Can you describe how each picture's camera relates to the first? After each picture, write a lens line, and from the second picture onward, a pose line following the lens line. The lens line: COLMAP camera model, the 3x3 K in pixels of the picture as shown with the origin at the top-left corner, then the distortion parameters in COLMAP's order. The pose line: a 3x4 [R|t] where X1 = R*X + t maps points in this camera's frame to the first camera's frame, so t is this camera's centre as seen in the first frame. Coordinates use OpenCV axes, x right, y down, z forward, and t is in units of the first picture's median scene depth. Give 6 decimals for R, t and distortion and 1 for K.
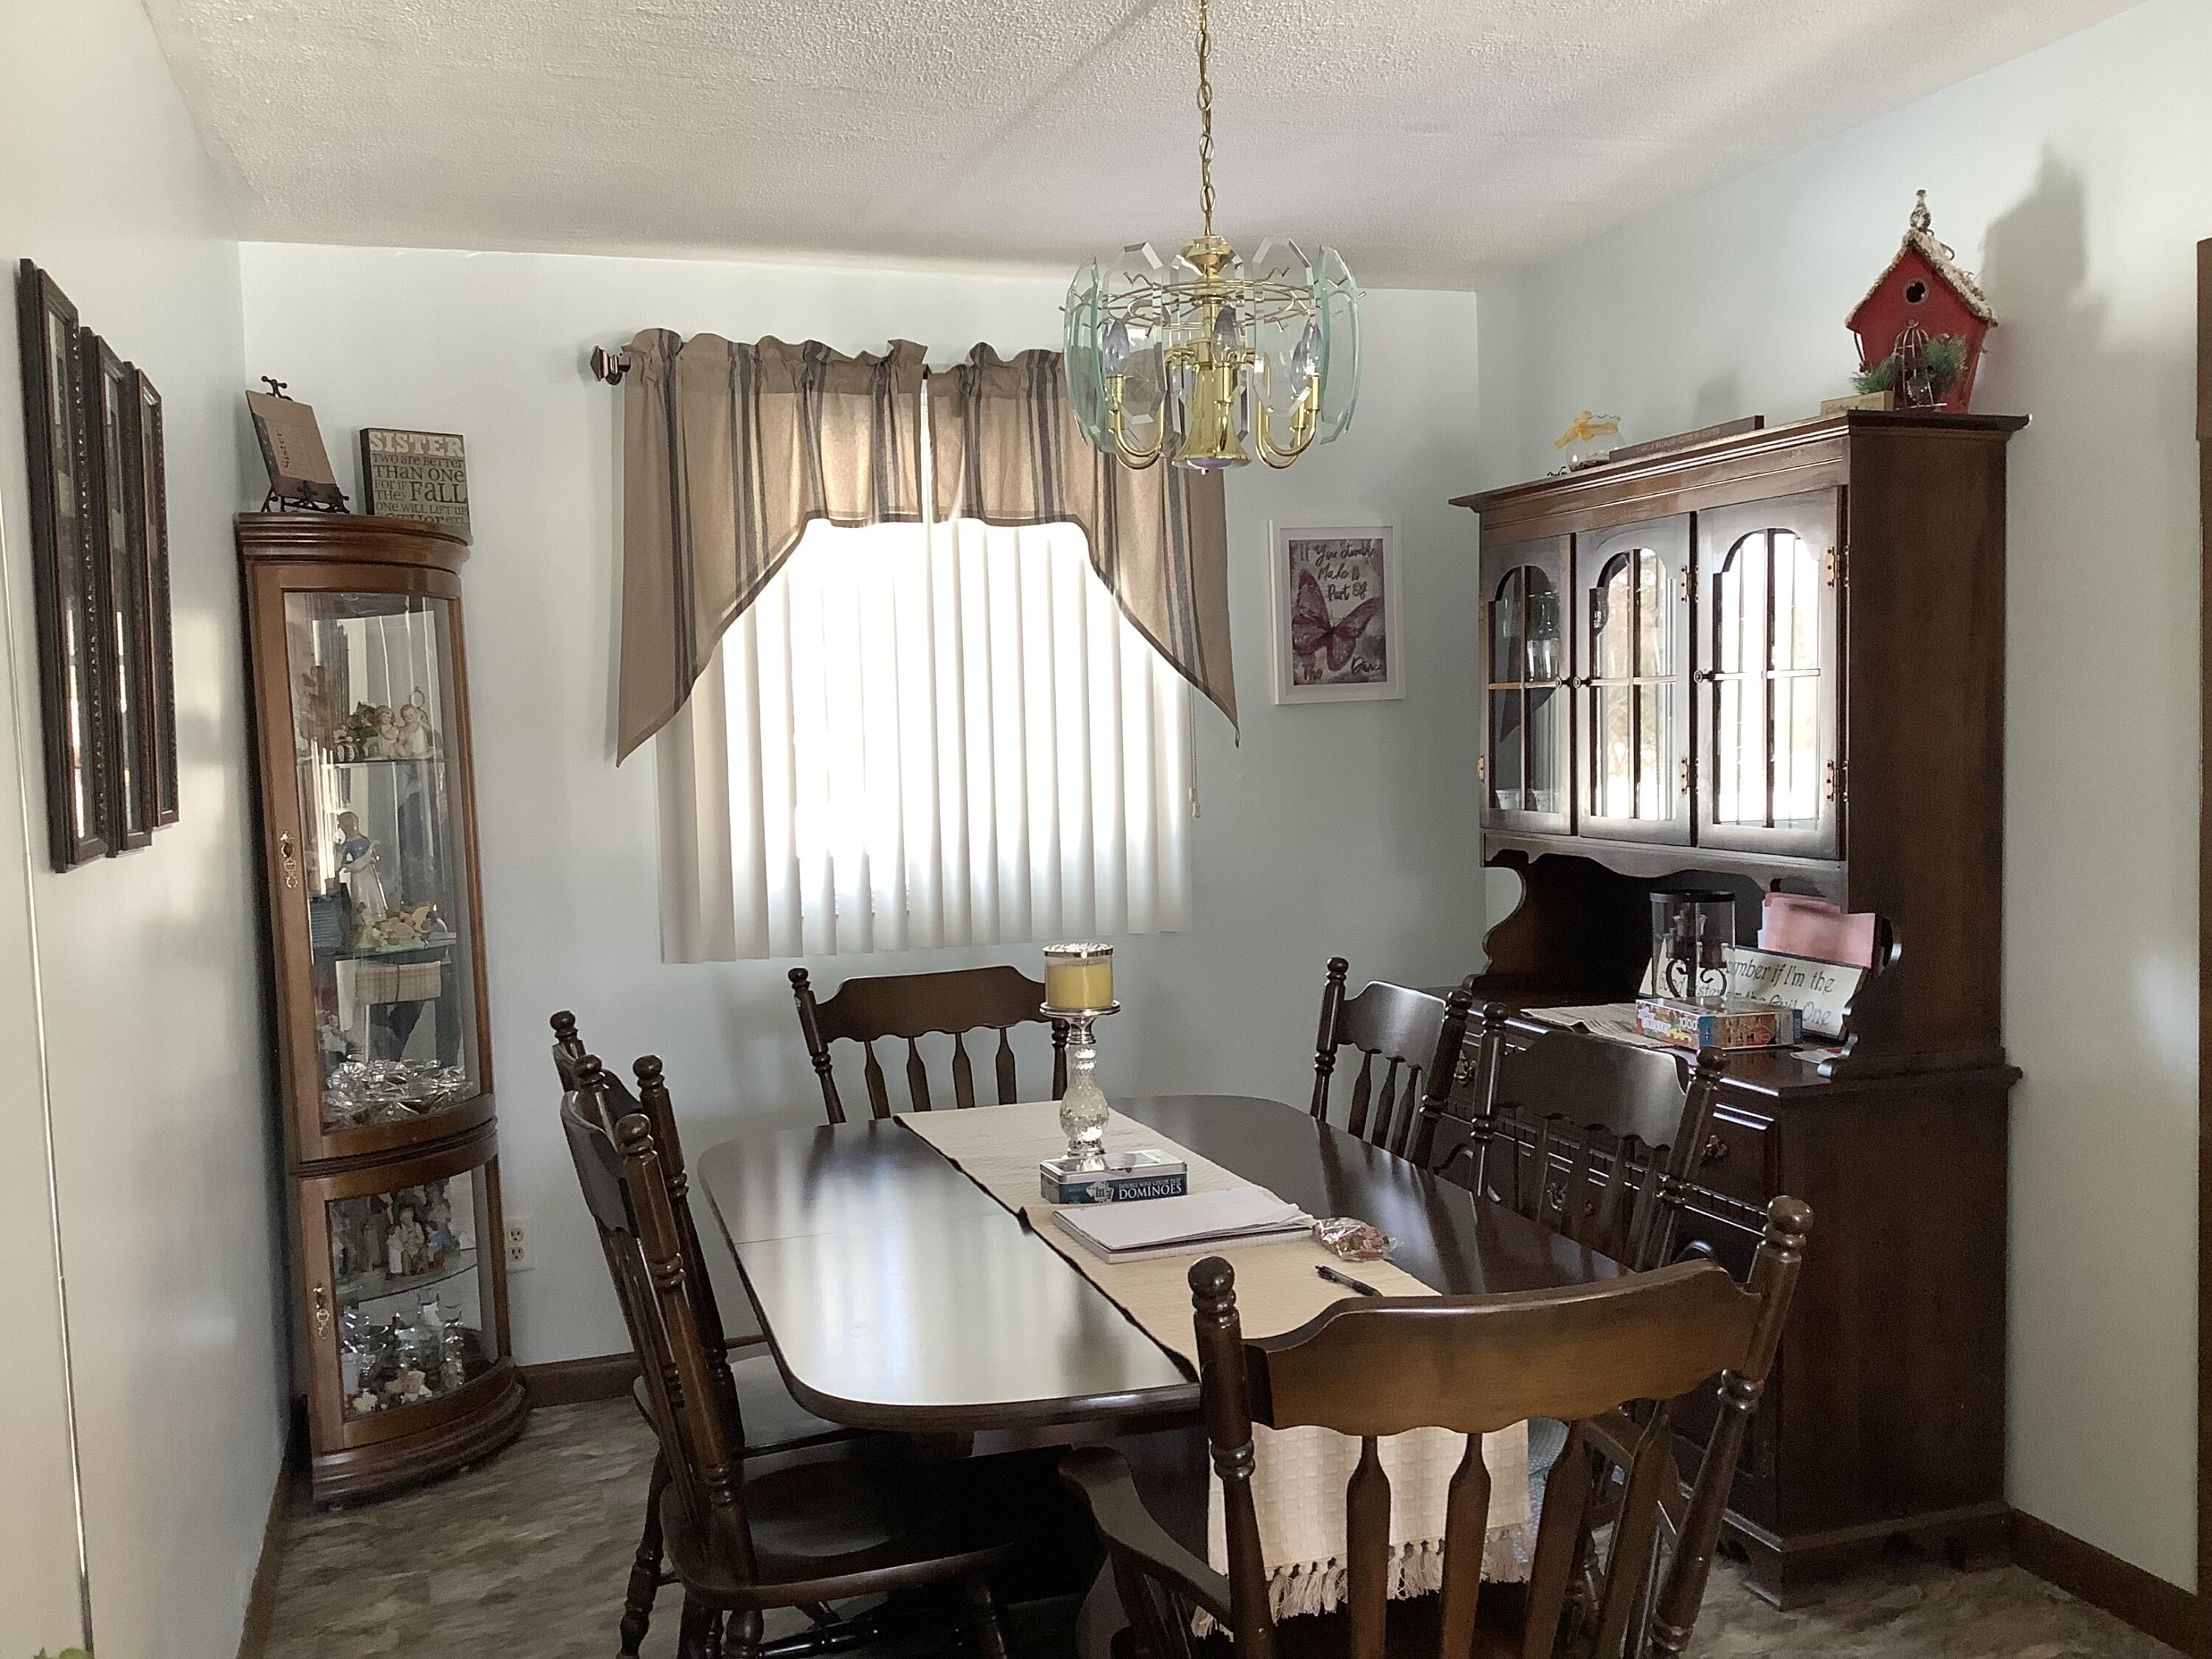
lens RADIAL K [[1989.5, 0, 1107.5], [0, 1989.5, 840.2], [0, 0, 1]] dist [0.198430, -0.460414]
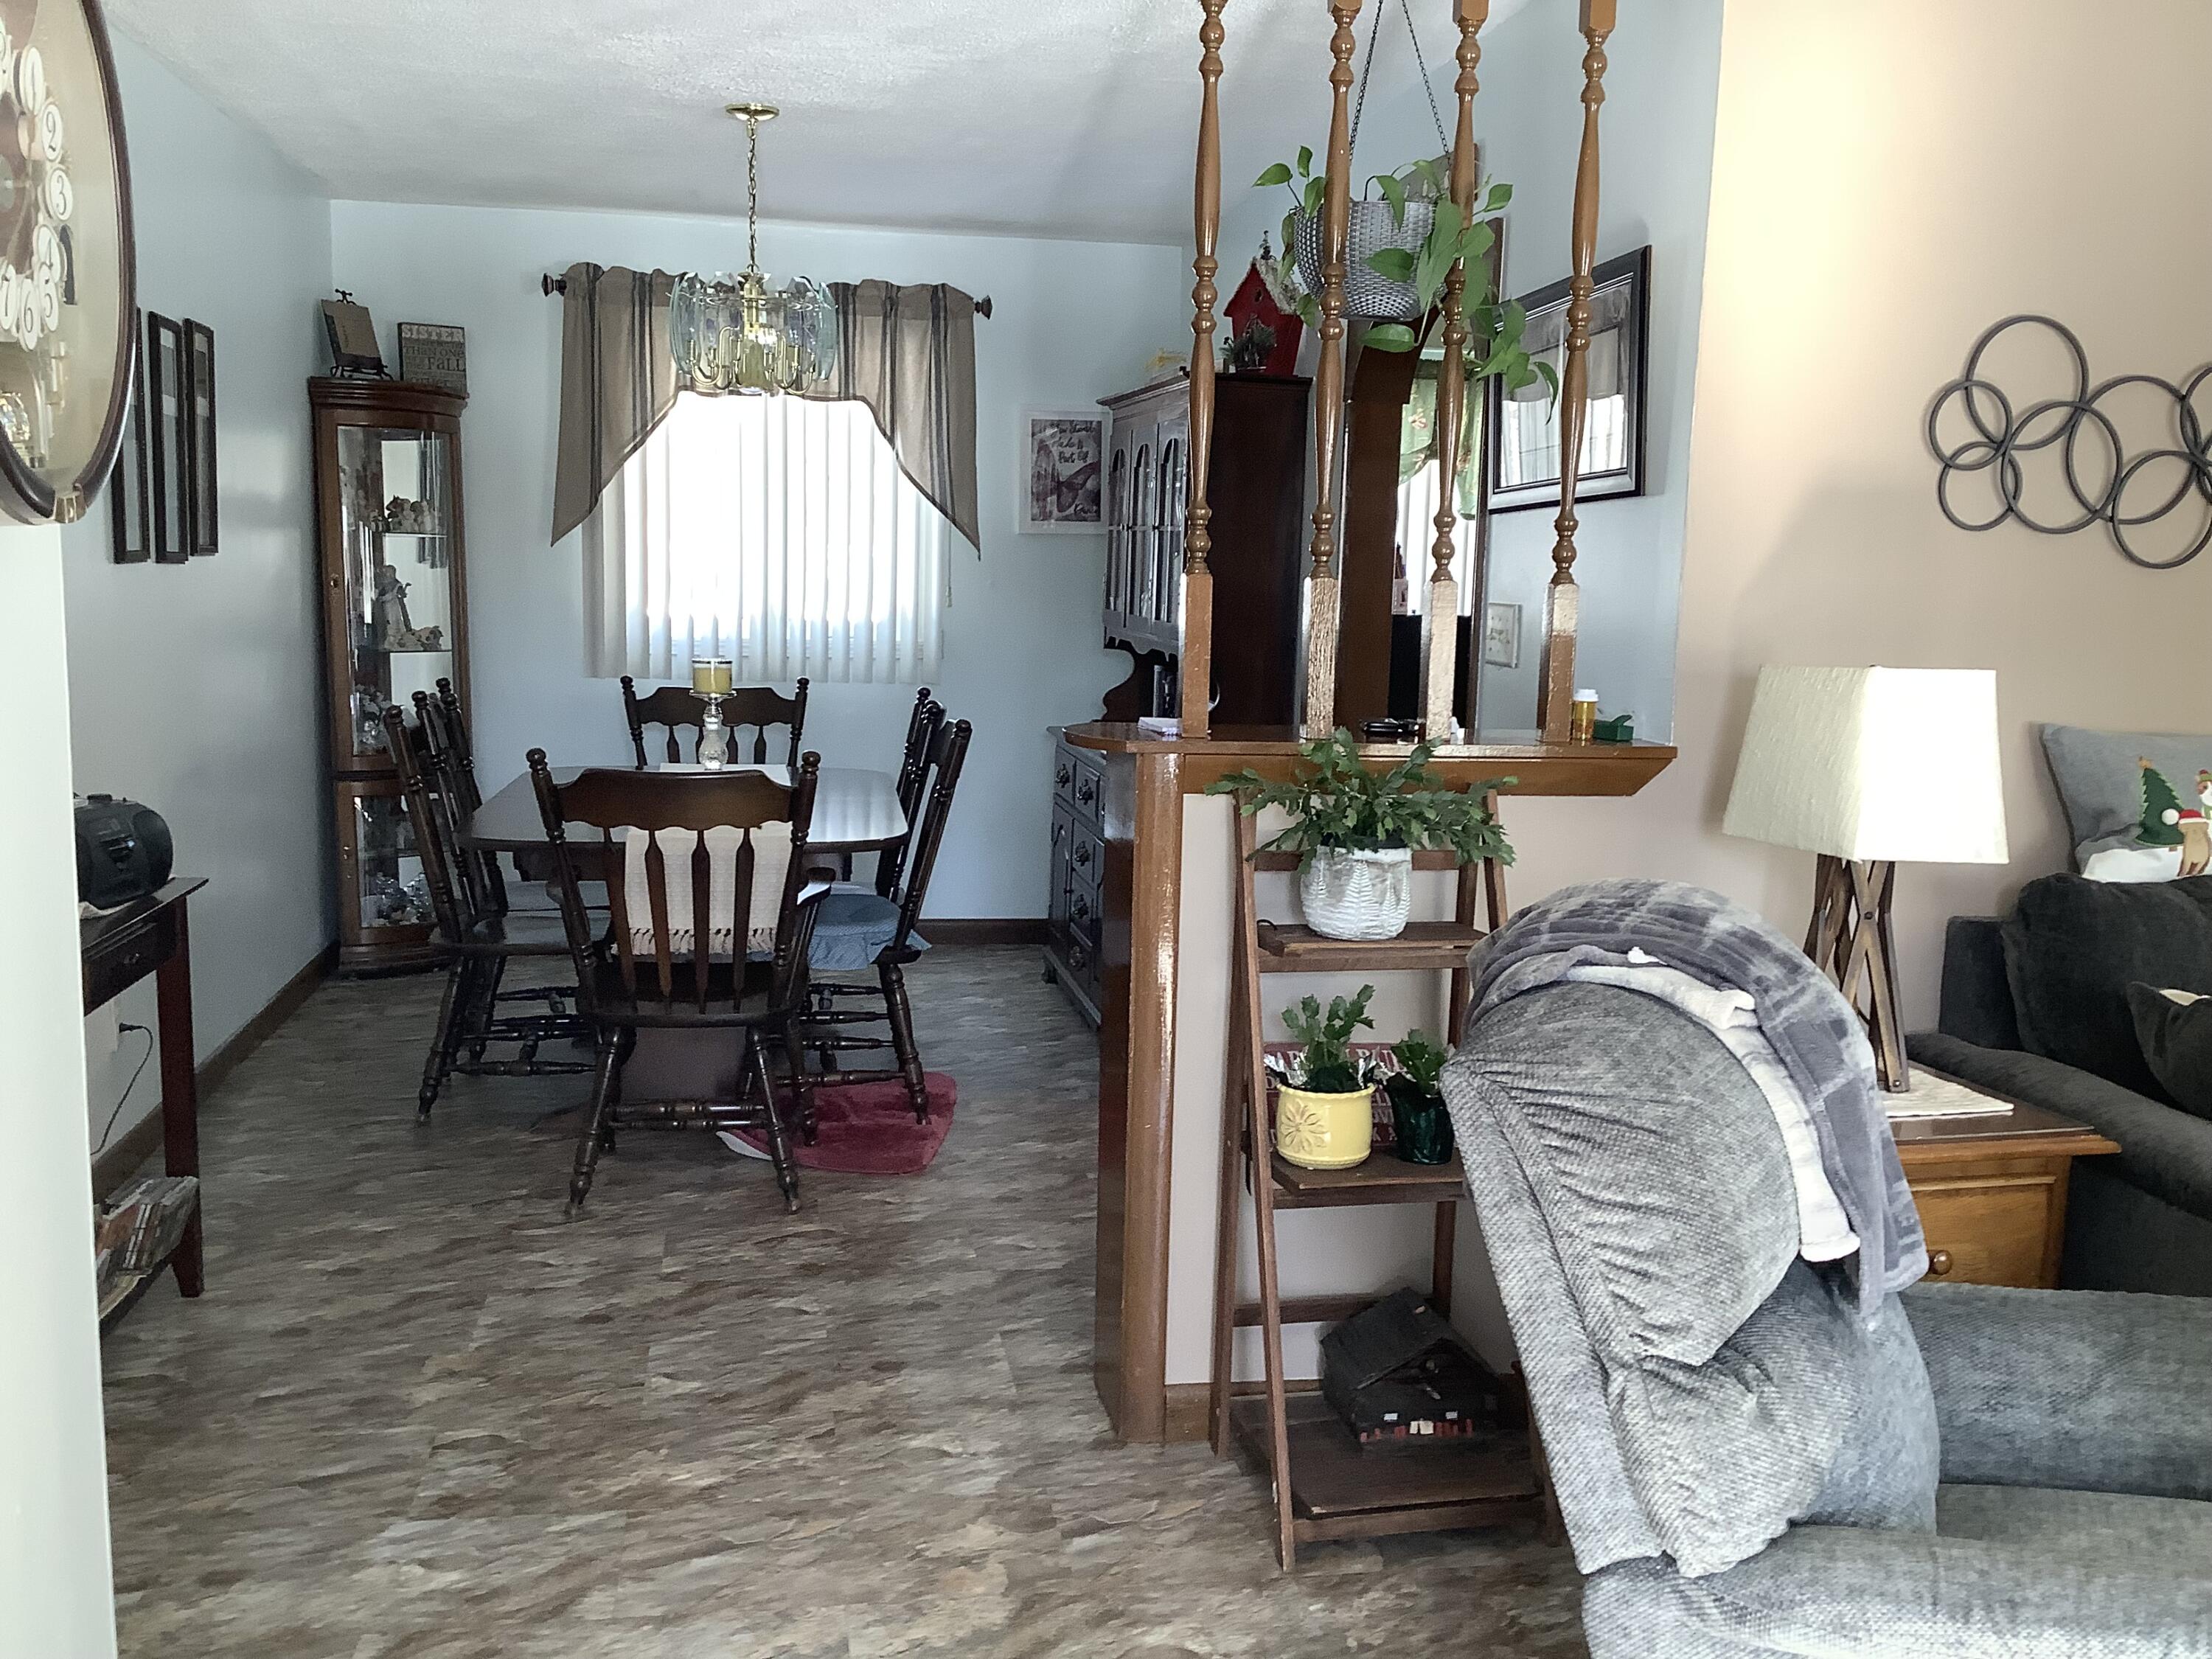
lens RADIAL K [[1989.5, 0, 1107.5], [0, 1989.5, 840.2], [0, 0, 1]] dist [0.198430, -0.460414]
pose [[0.987385, 0.076555, -0.138598, 0.412345], [-0.064459, 0.993876, 0.089753, 0.021426], [0.144620, -0.079687, 0.986273, -0.498461]]
